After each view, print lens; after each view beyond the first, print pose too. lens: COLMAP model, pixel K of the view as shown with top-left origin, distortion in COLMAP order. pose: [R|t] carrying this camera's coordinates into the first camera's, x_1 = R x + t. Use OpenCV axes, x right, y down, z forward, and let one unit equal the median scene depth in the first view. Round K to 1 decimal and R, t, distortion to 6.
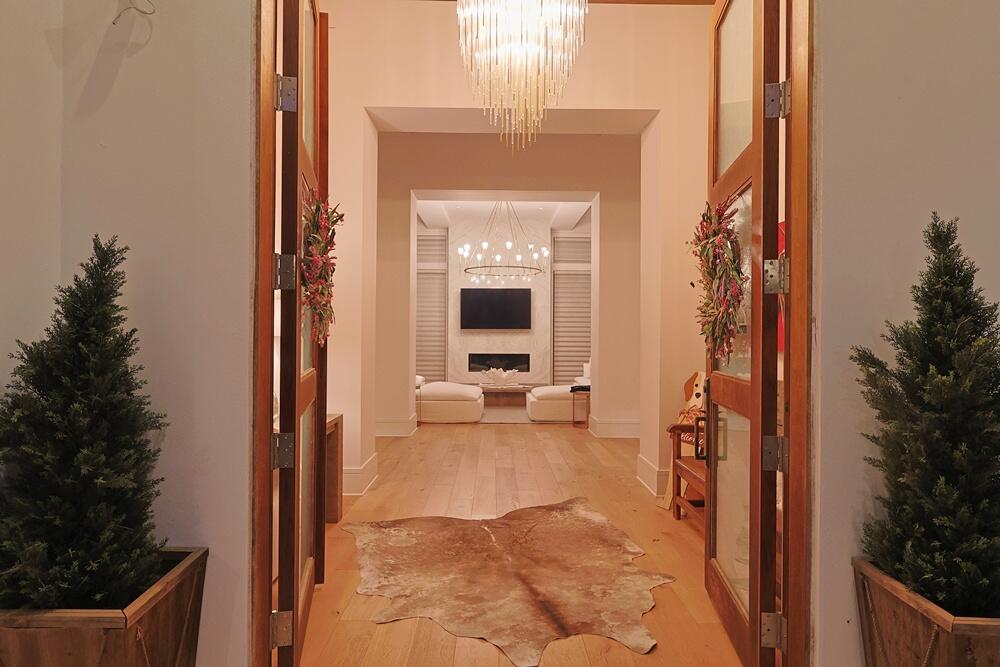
lens RADIAL K [[528.6, 0, 500.0], [0, 528.6, 333.5], [0, 0, 1]] dist [-0.000656, -0.000225]
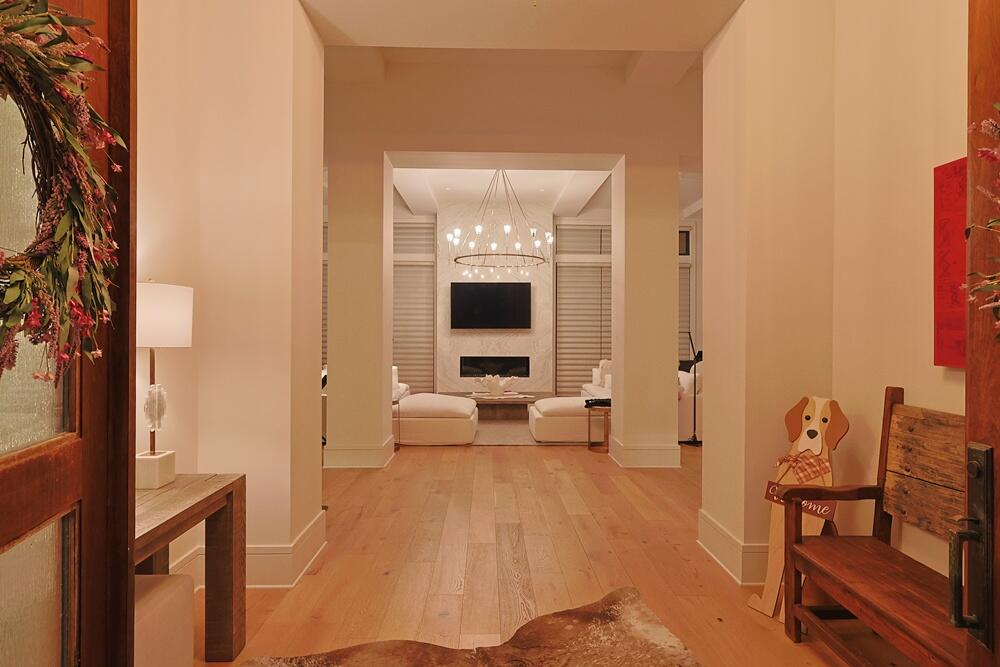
lens RADIAL K [[528.6, 0, 500.0], [0, 528.6, 333.5], [0, 0, 1]] dist [-0.000656, -0.000225]
pose [[0.999911, -0.003189, 0.012952, -0.005666], [0.003153, 0.999991, 0.002730, -0.003469], [-0.012961, -0.002689, 0.999912, 0.156088]]
